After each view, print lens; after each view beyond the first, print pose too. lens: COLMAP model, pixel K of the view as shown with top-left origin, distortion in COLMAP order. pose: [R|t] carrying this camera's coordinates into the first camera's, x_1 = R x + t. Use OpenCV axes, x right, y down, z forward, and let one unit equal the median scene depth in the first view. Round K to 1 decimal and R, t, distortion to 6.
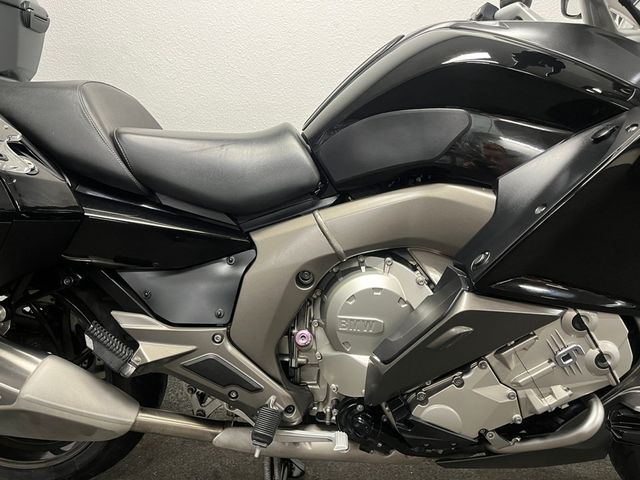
lens RADIAL K [[476.6, 0, 320.0], [0, 476.6, 240.0], [0, 0, 1]] dist [0.079494, -0.105202]
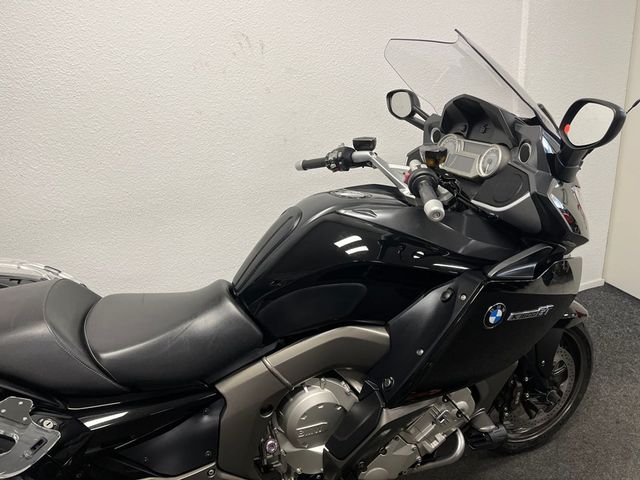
lens RADIAL K [[476.6, 0, 320.0], [0, 476.6, 240.0], [0, 0, 1]] dist [0.079494, -0.105202]
pose [[0.926377, -0.216256, 0.308316, -0.211100], [0.162881, 0.968232, 0.189728, -0.626819], [-0.339551, -0.125540, 0.932172, -0.265028]]
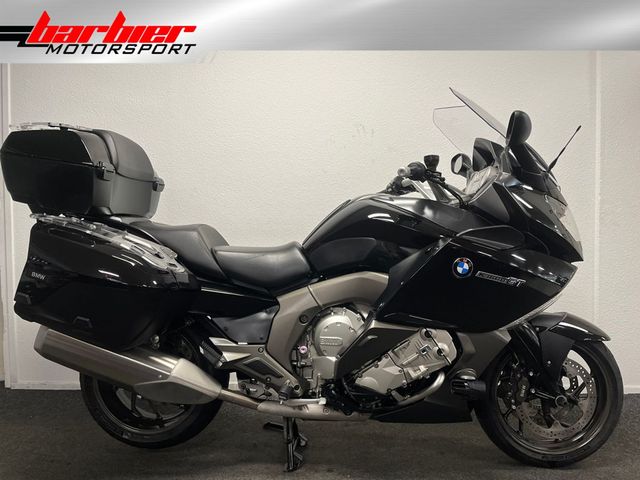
lens RADIAL K [[476.6, 0, 320.0], [0, 476.6, 240.0], [0, 0, 1]] dist [0.079494, -0.105202]
pose [[0.999518, -0.021484, -0.022402, 0.090825], [0.017614, 0.986870, -0.160556, 0.077273], [0.025558, 0.160084, 0.986772, -1.060991]]
